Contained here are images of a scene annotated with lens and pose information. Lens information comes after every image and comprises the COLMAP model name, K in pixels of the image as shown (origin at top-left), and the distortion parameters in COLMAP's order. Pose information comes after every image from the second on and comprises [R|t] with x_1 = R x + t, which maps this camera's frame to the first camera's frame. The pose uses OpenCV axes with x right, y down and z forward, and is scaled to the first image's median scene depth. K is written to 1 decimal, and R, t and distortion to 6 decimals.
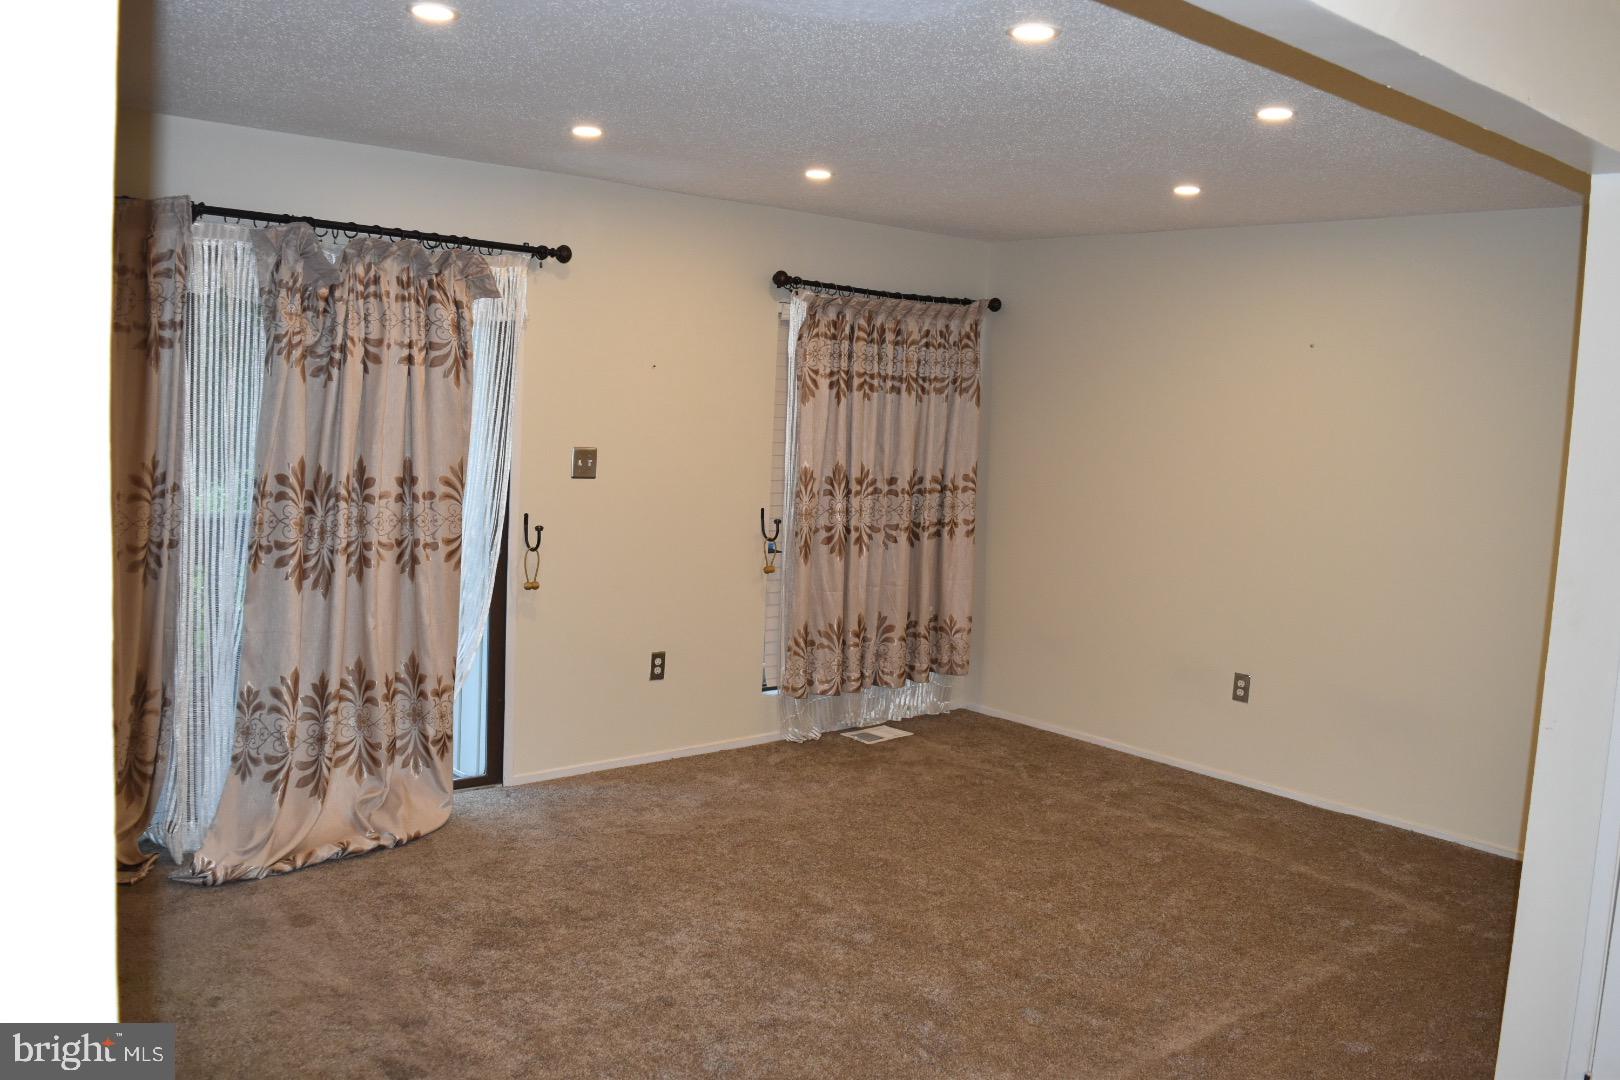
lens RADIAL K [[1326.8, 0, 806.8], [0, 1326.8, 544.5], [0, 0, 1]] dist [-0.099699, 0.006450]
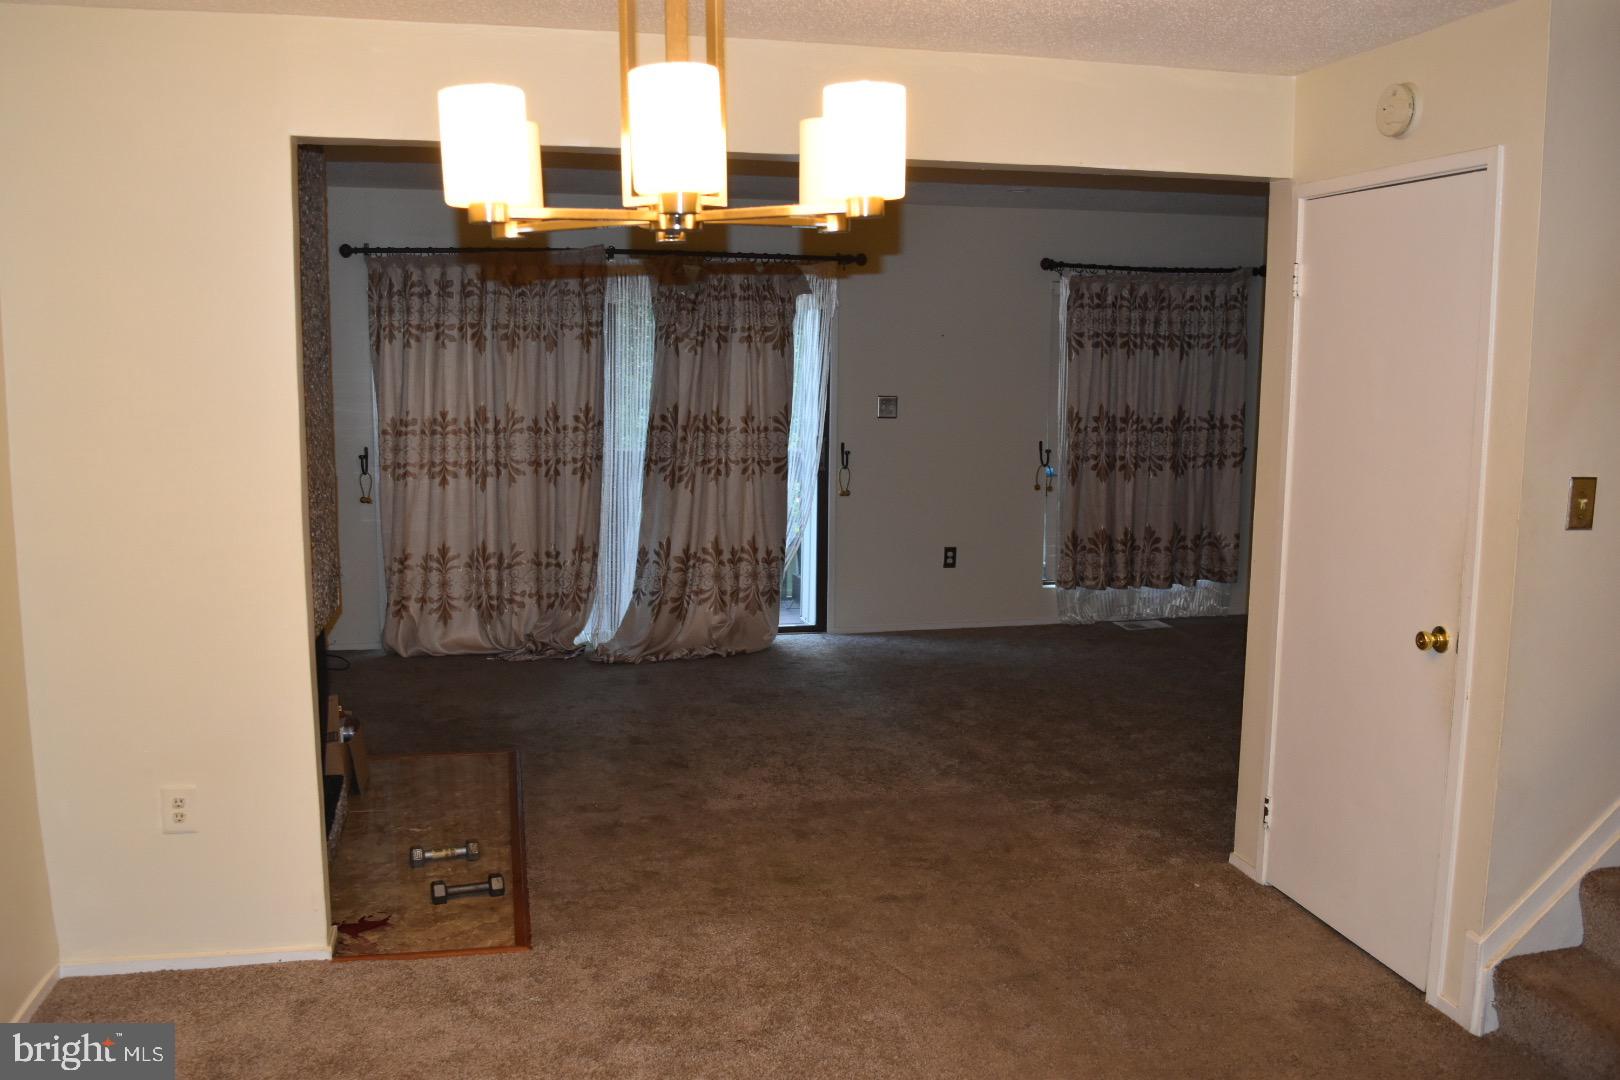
lens RADIAL K [[1326.8, 0, 807.3], [0, 1326.8, 544.7], [0, 0, 1]] dist [-0.099699, 0.006450]
pose [[0.887272, 0.028314, -0.460377, 0.379368], [-0.016014, 0.999403, 0.030602, 0.039567], [0.460968, -0.019780, 0.887196, -0.265794]]
